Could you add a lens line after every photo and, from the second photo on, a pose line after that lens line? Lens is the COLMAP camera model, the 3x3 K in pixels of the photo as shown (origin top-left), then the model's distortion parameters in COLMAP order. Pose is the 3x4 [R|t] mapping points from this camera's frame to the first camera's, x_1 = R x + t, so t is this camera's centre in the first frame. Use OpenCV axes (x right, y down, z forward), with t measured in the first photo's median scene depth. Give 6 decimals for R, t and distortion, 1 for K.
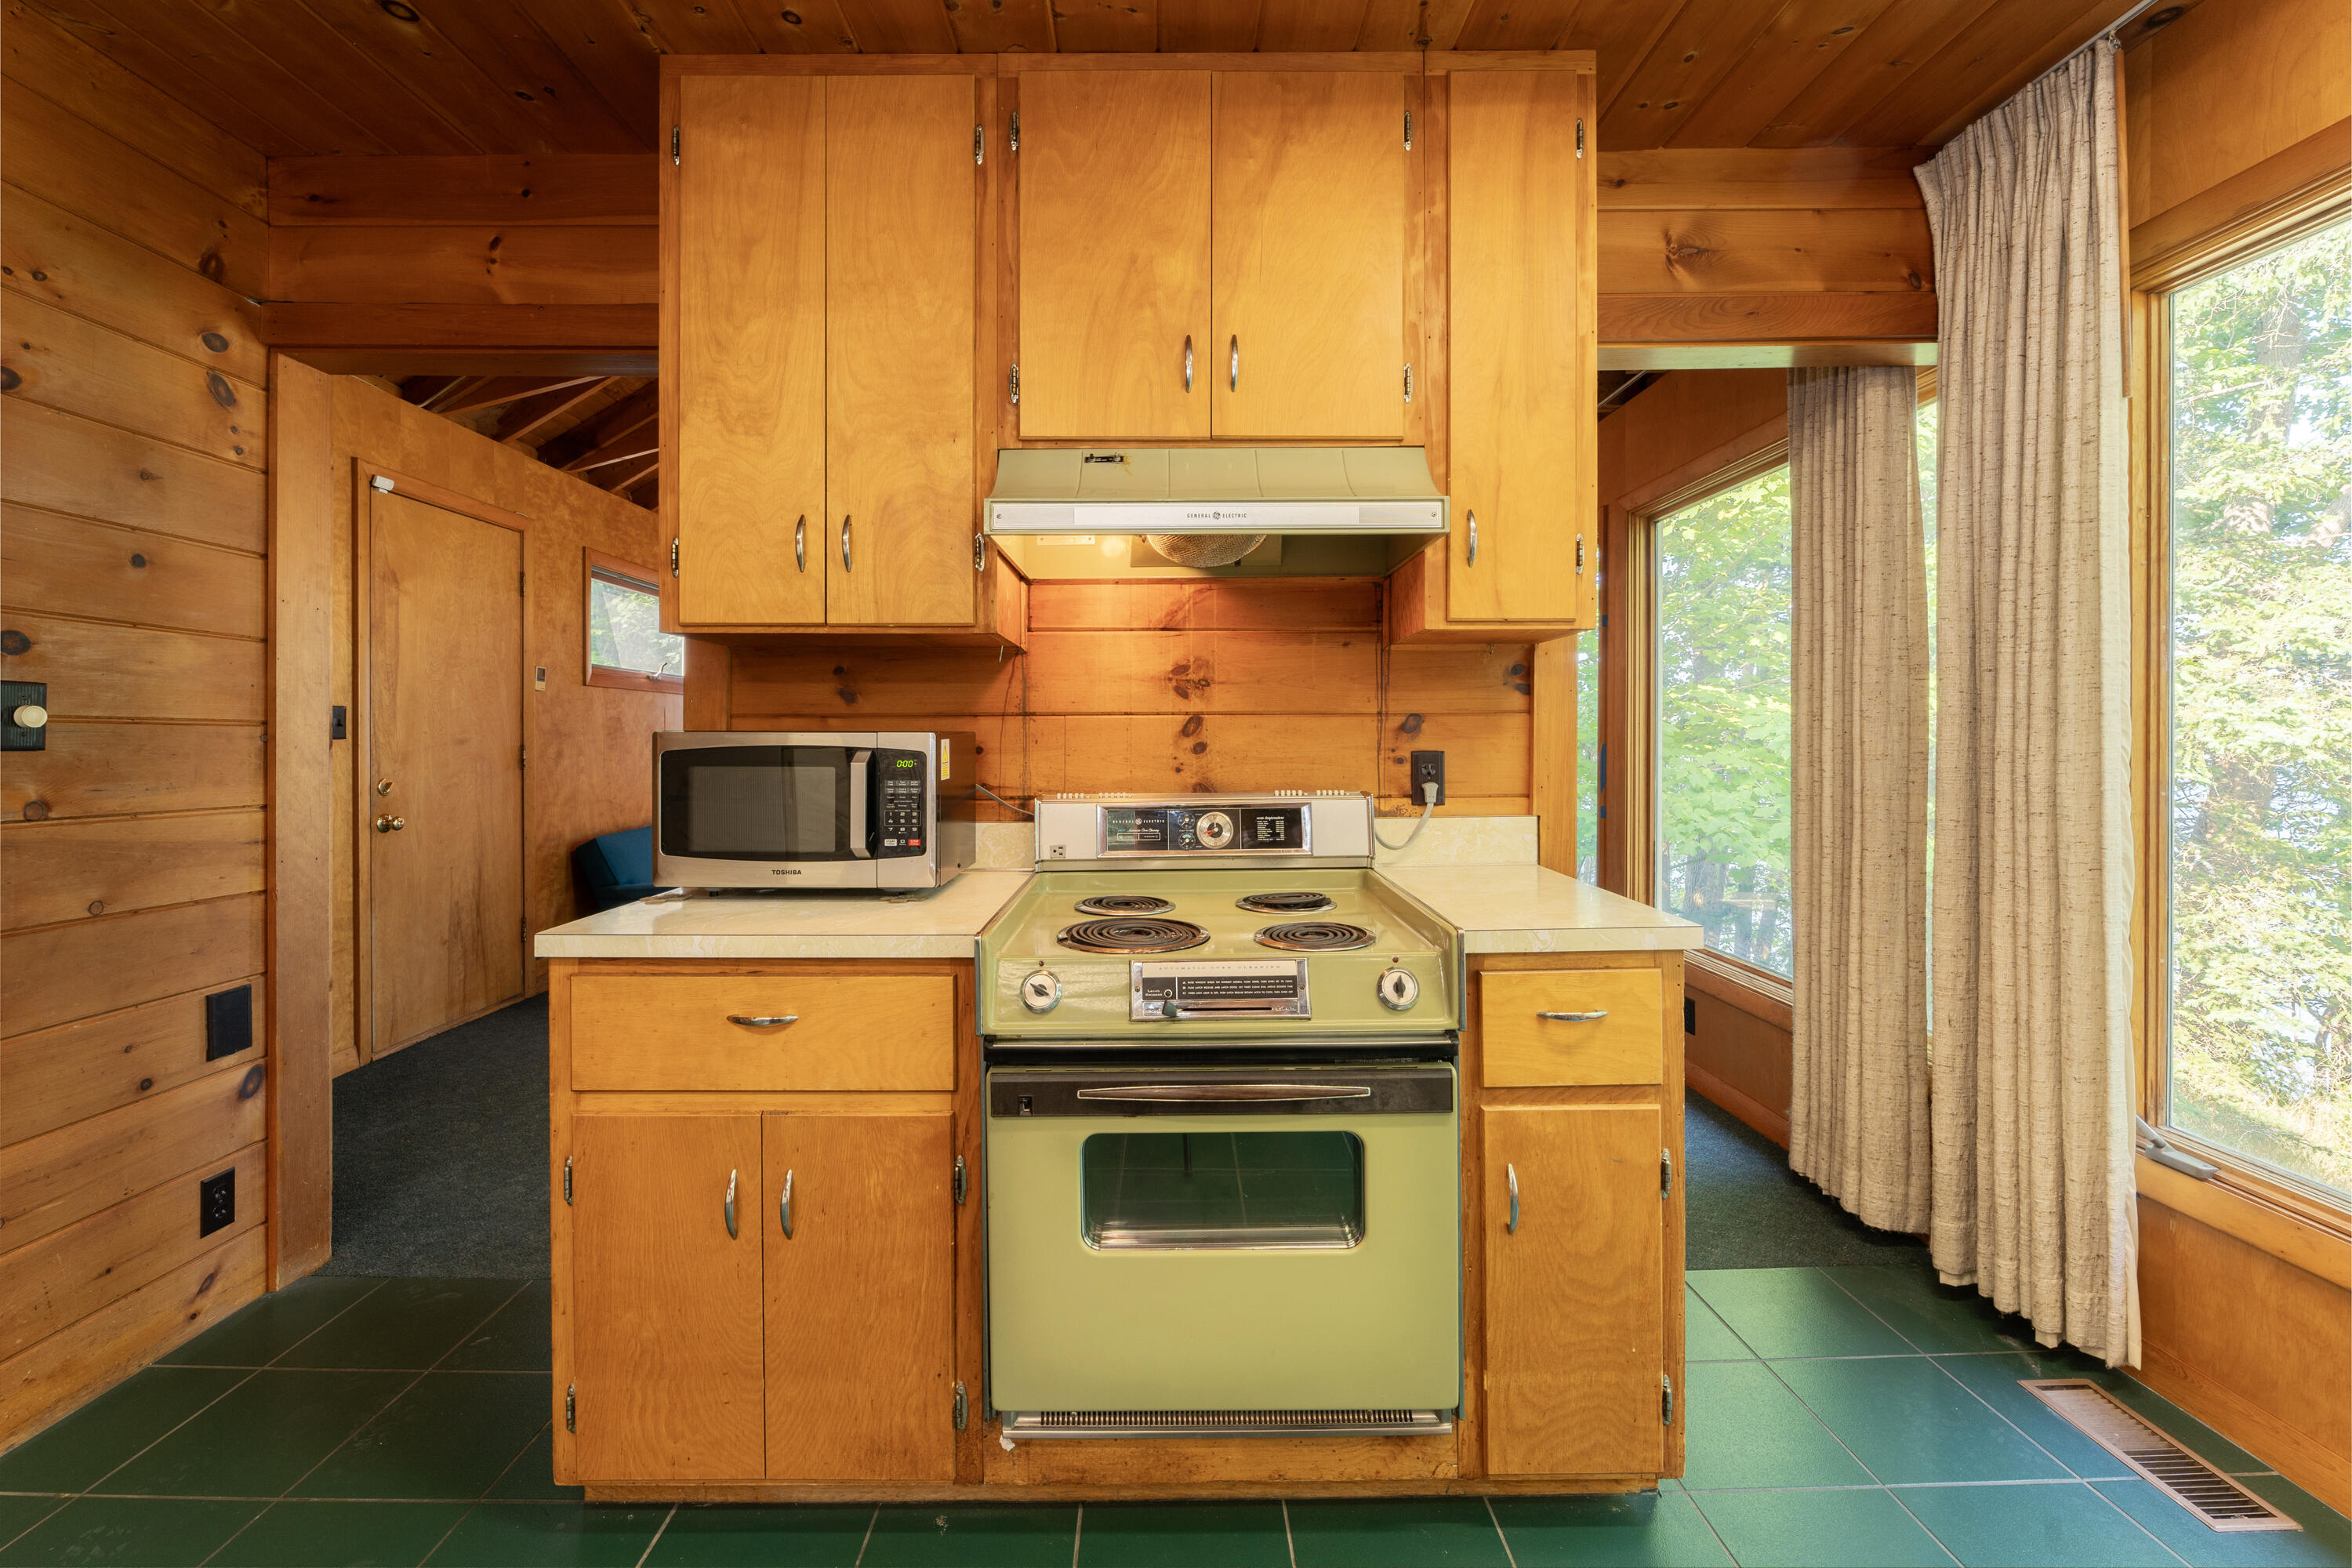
lens RADIAL K [[986.5, 0, 1173.3], [0, 986.5, 733.9], [0, 0, 1]] dist [-0.007641, -0.000006]
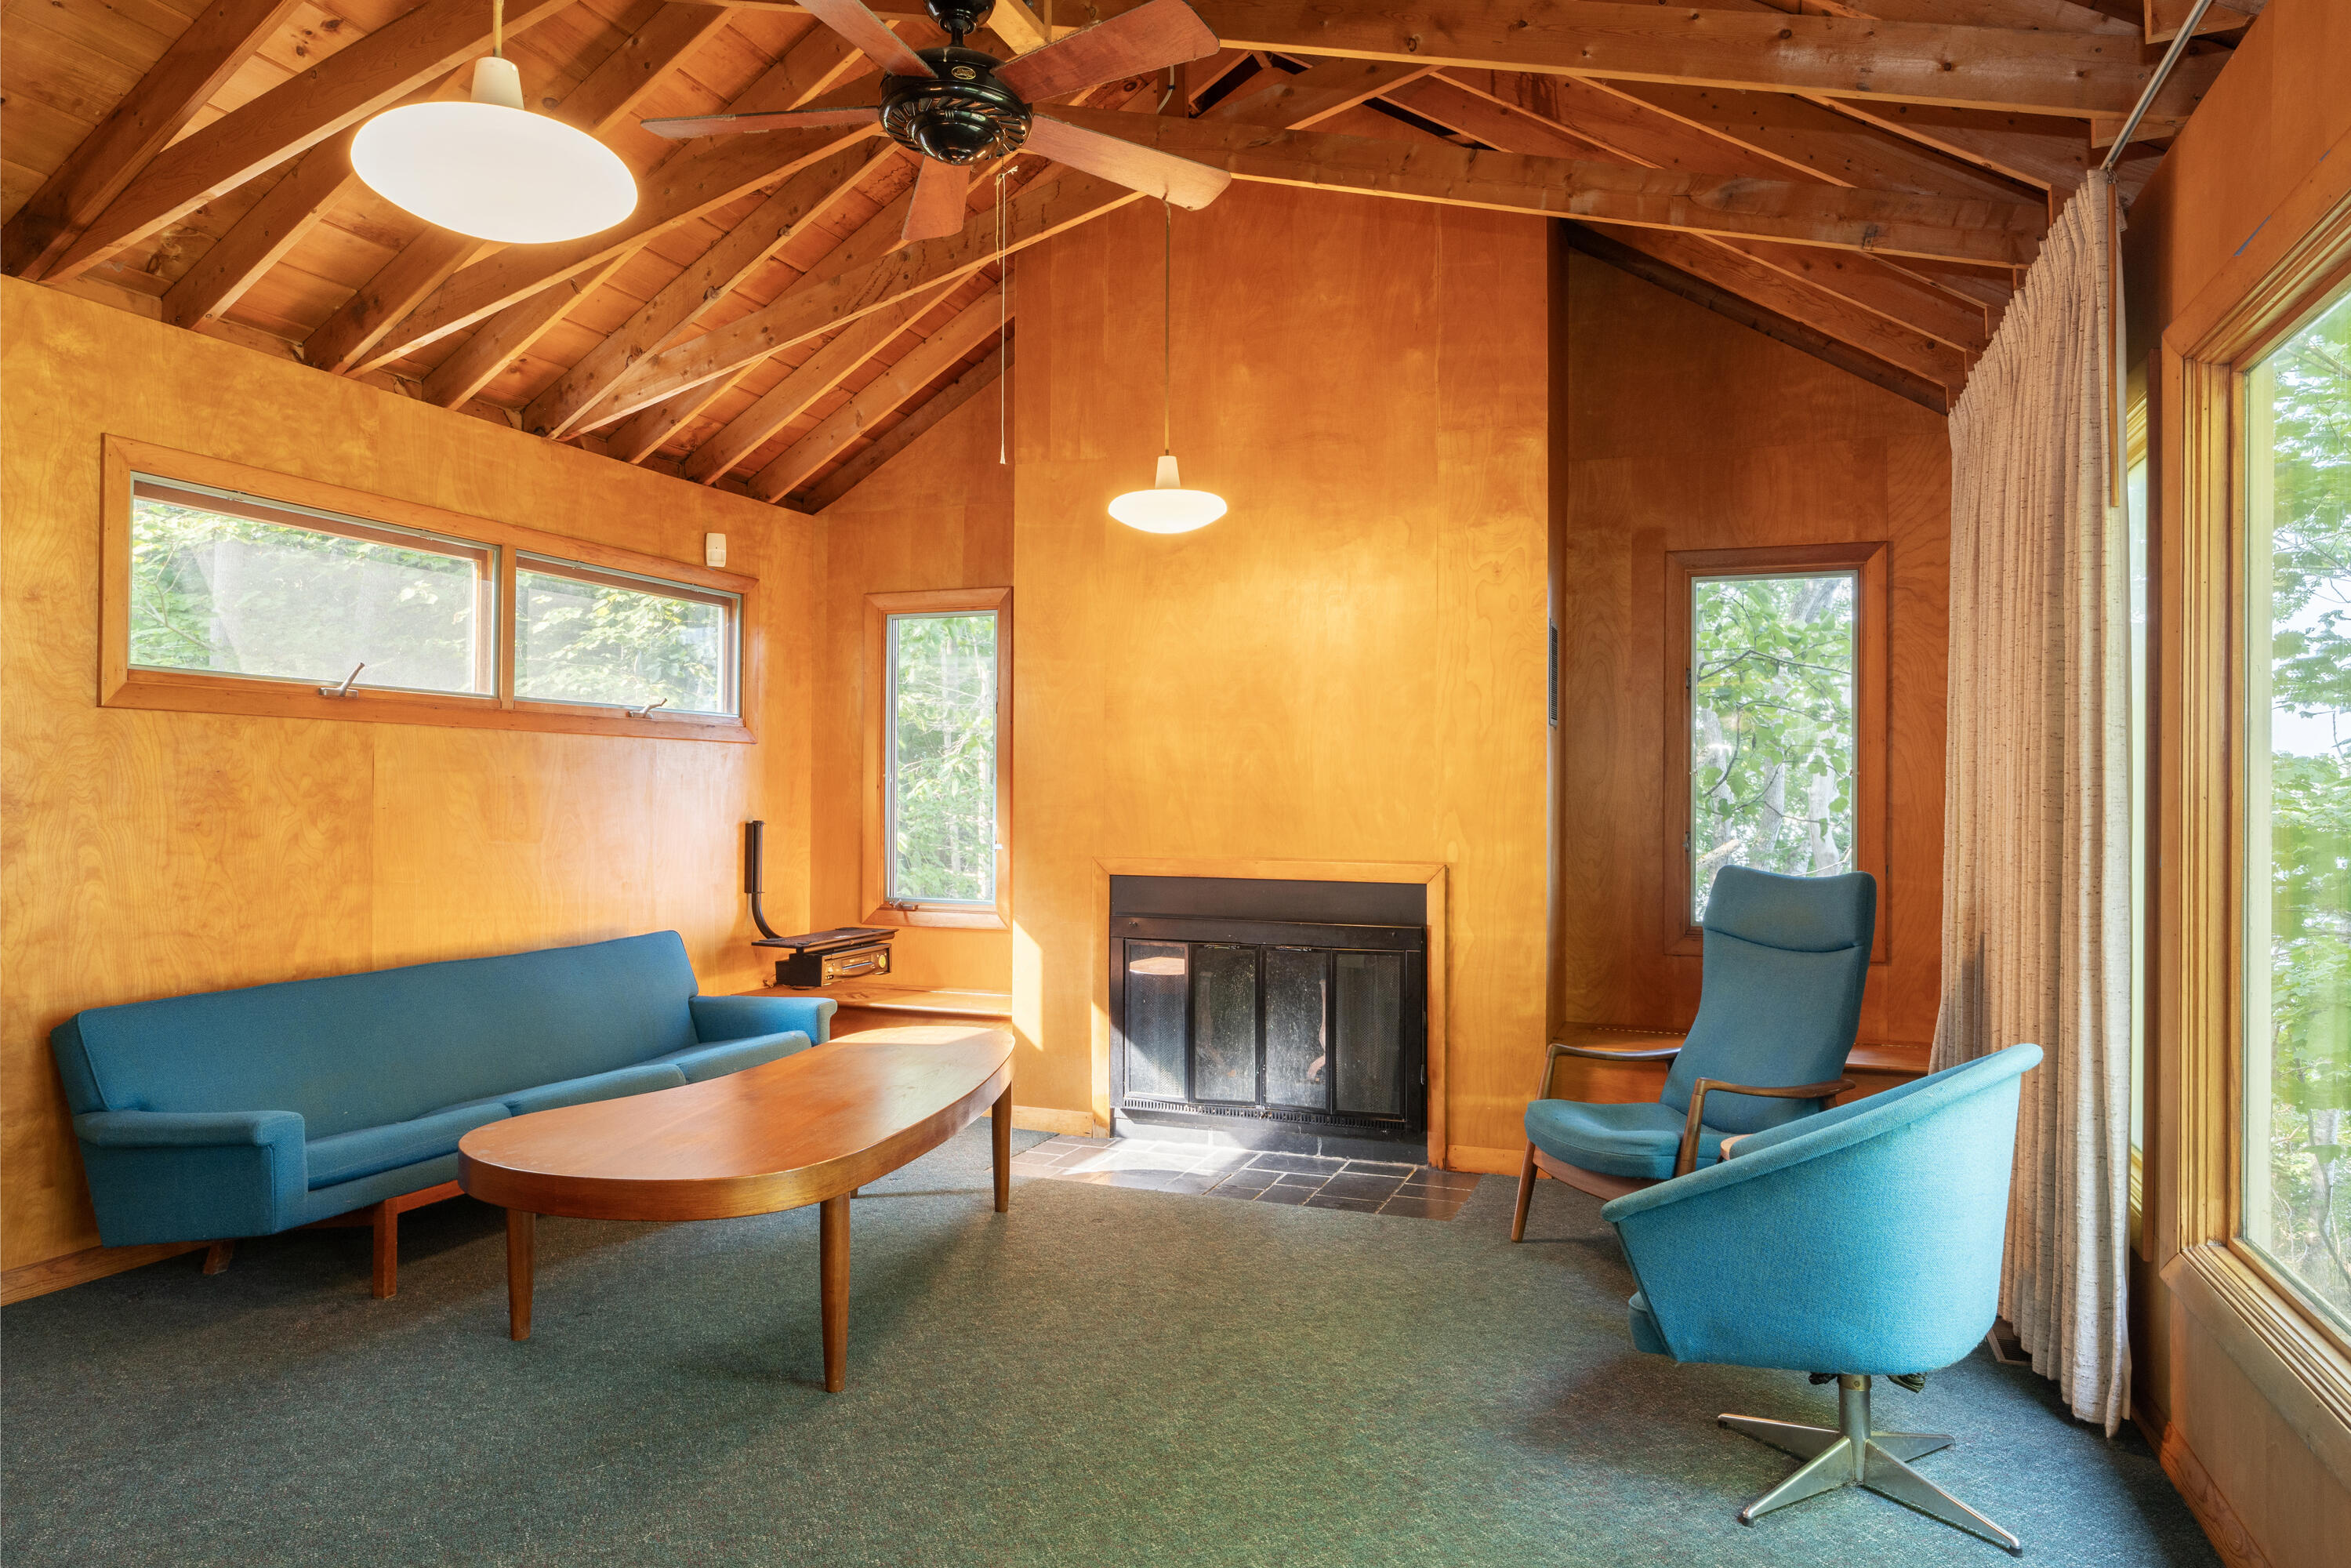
lens RADIAL K [[1480.8, 0, 1175.5], [0, 1480.8, 784.0], [0, 0, 1]] dist [0.000875, -0.001889]
pose [[0.932437, 0.003045, -0.361319, 0.469235], [-0.004885, 0.999979, -0.004179, -0.021147], [0.361298, 0.005662, 0.932433, 1.168359]]
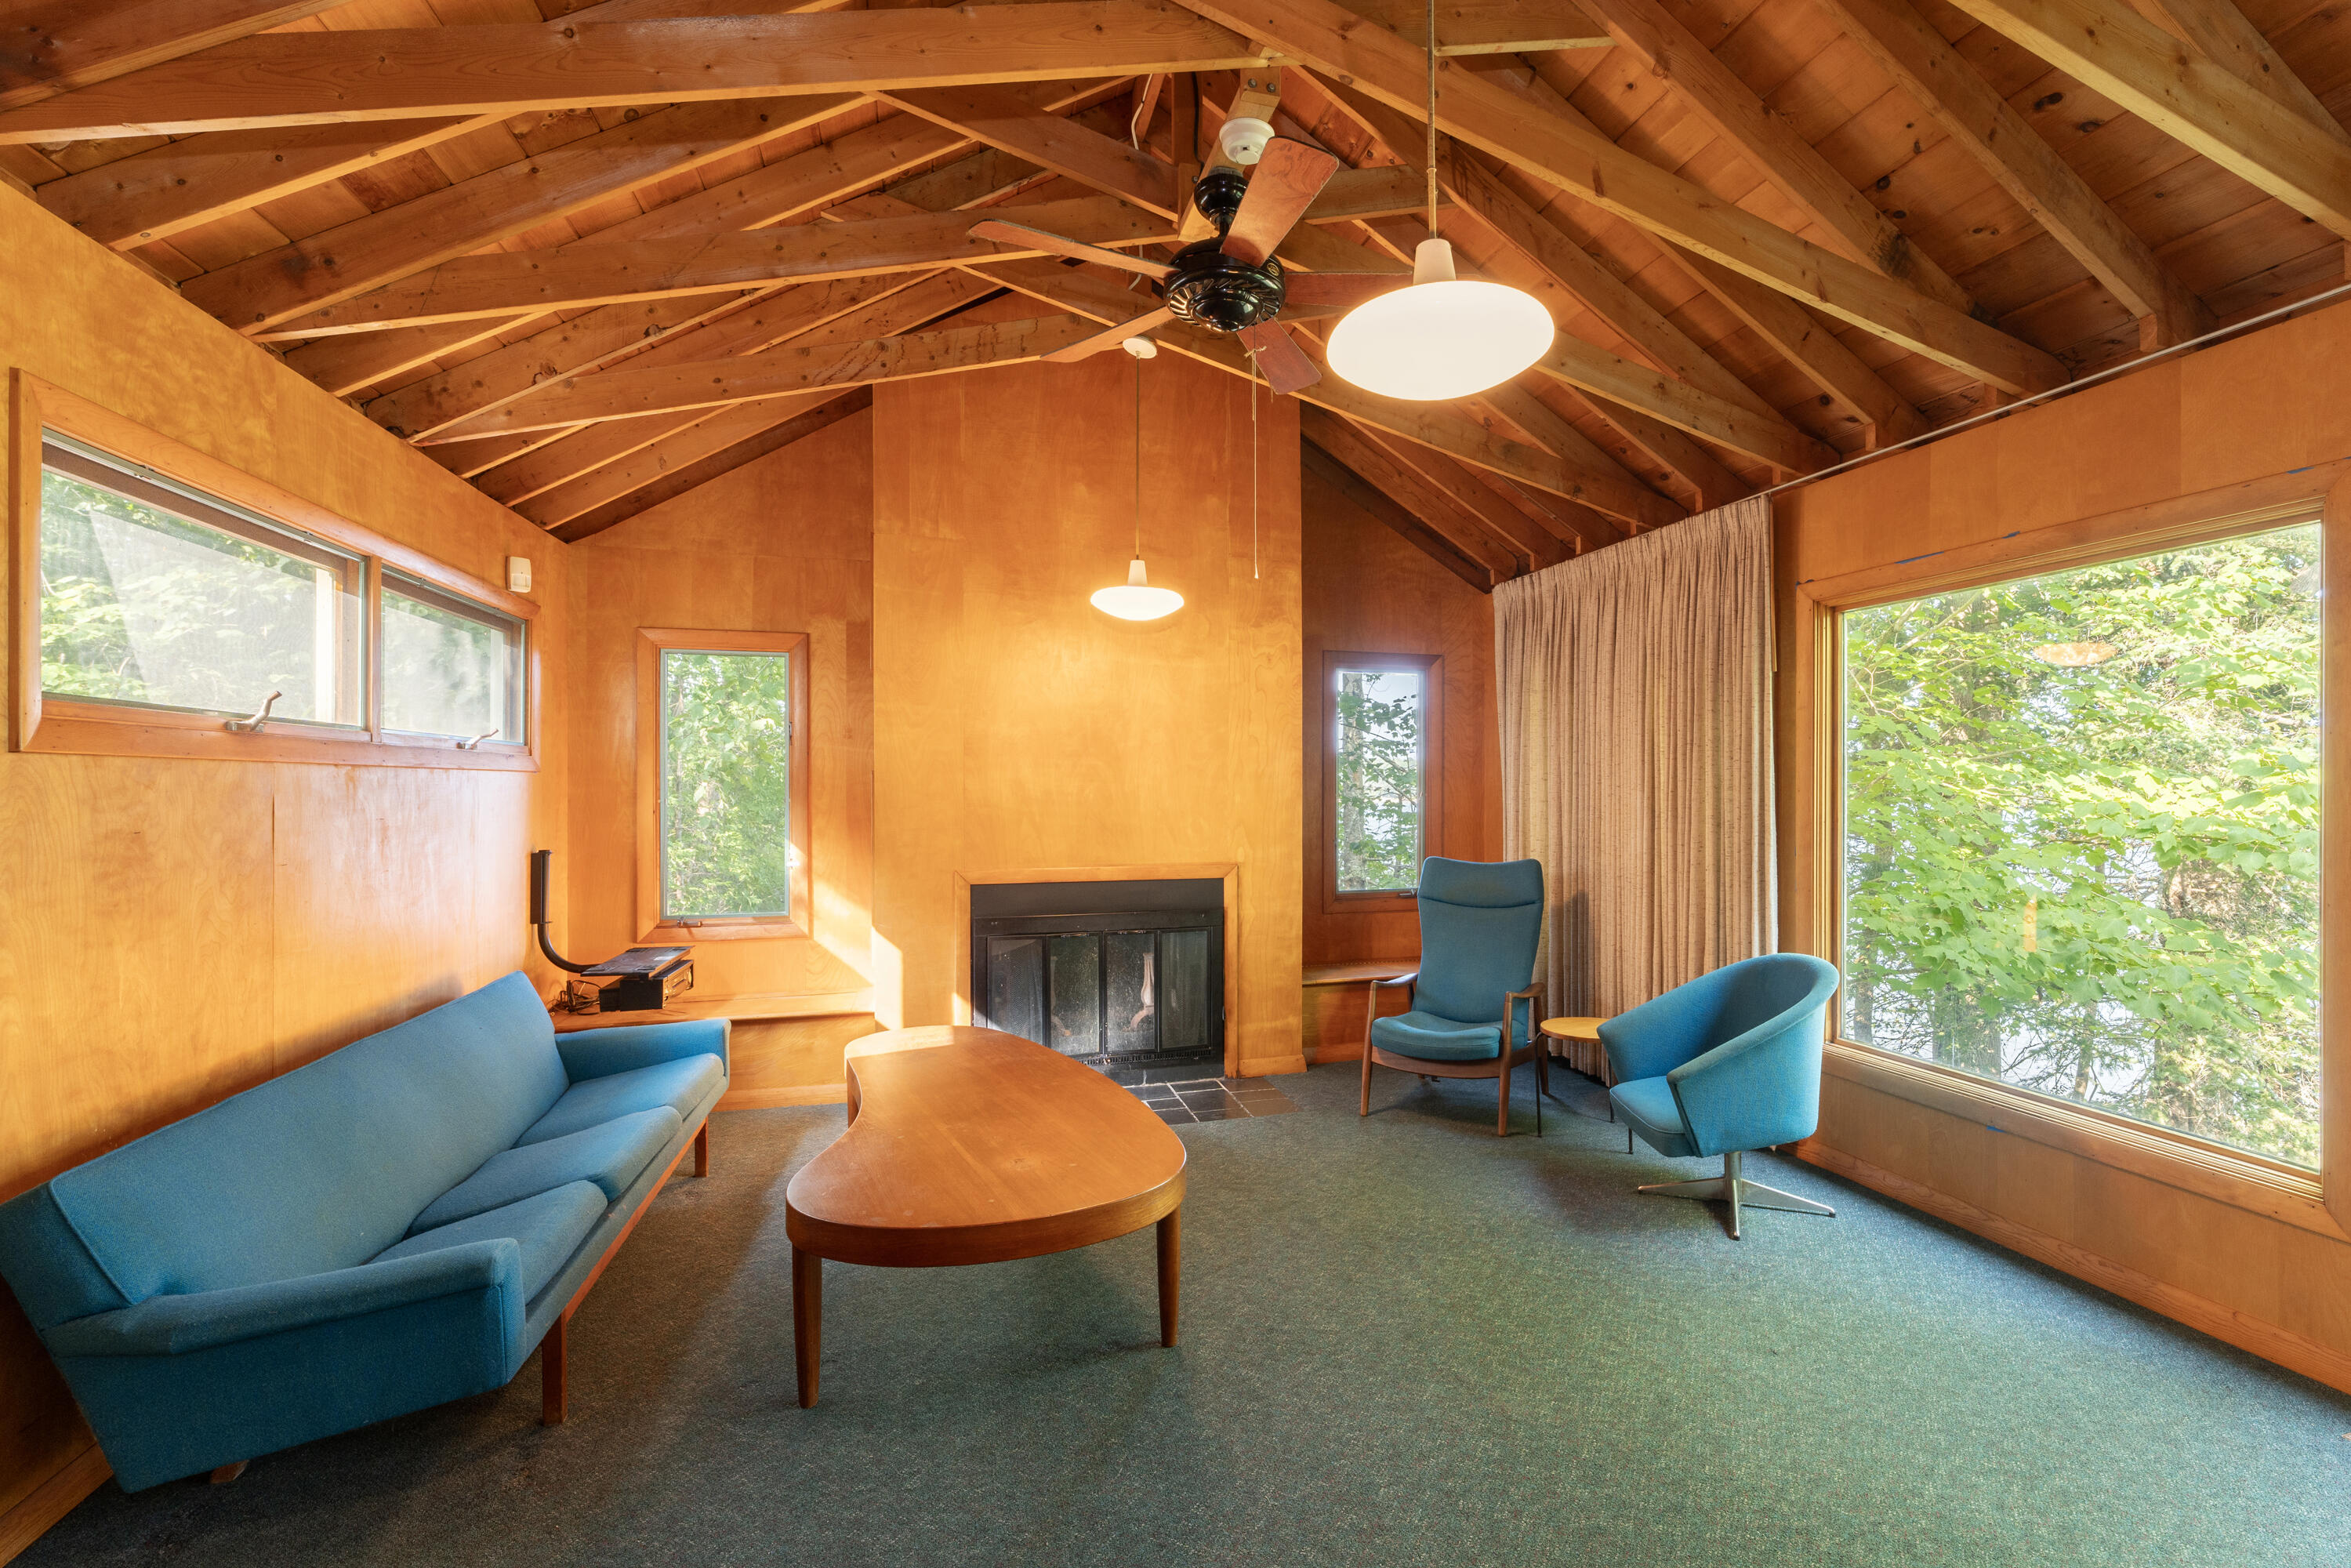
lens RADIAL K [[1079.5, 0, 1268.9], [0, 1079.5, 787.6], [0, 0, 1]] dist [-0.001537, 0.000194]
pose [[0.957890, -0.002705, 0.287122, -0.646271], [0.001503, 0.999989, 0.004409, -0.089064], [-0.287131, -0.003792, 0.957884, 1.166807]]
